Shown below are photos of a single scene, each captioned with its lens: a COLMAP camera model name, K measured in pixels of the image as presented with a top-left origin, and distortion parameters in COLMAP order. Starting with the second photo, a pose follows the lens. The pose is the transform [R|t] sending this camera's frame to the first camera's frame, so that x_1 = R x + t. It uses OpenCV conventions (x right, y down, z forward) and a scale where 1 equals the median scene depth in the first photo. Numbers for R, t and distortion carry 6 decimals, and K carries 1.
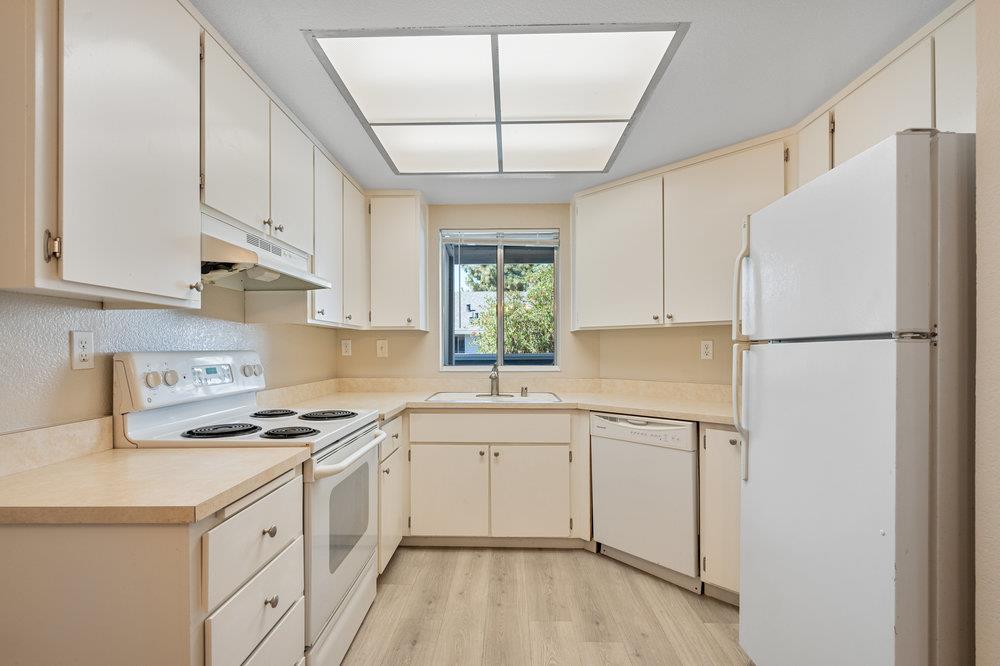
lens RADIAL K [[463.0, 0, 496.8], [0, 463.0, 348.3], [0, 0, 1]] dist [-0.002582, 0.000201]
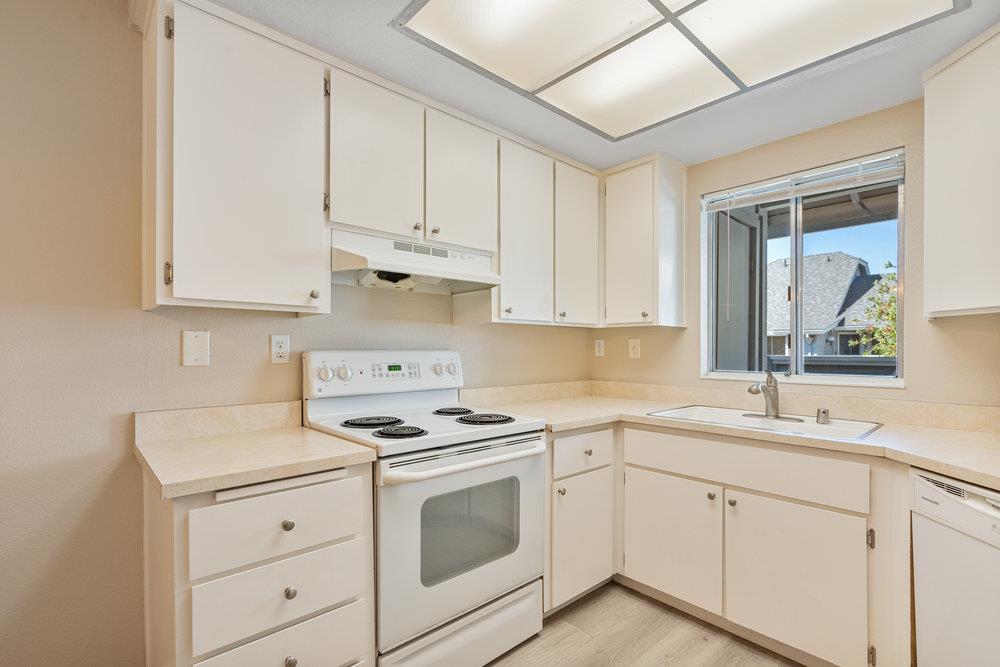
lens RADIAL K [[464.0, 0, 501.4], [0, 464.0, 350.9], [0, 0, 1]] dist [-0.001211, 0.000298]
pose [[0.692253, 0.008040, -0.721610, 0.288146], [-0.003274, 0.999963, 0.008000, -0.002096], [0.721647, -0.003176, 0.692254, 0.306400]]
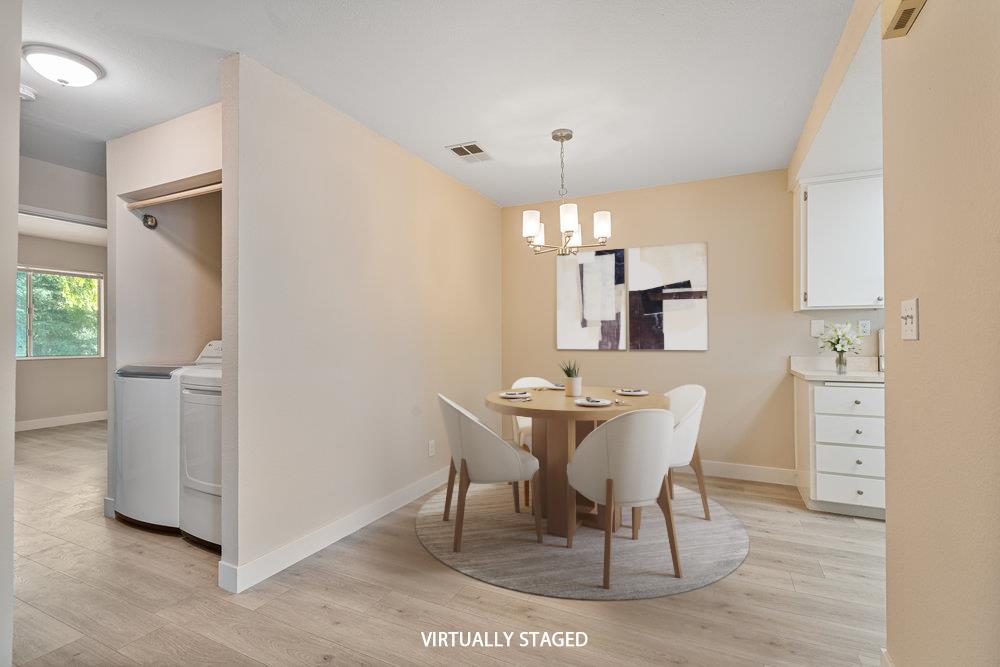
lens RADIAL K [[458.4, 0, 497.2], [0, 458.4, 336.4], [0, 0, 1]] dist [0.000813, 0.000294]
pose [[-0.416767, 0.001854, -0.909011, 1.205530], [0.004353, 0.999991, 0.000044, 0.022692], [0.909003, -0.003938, -0.416771, 0.142255]]
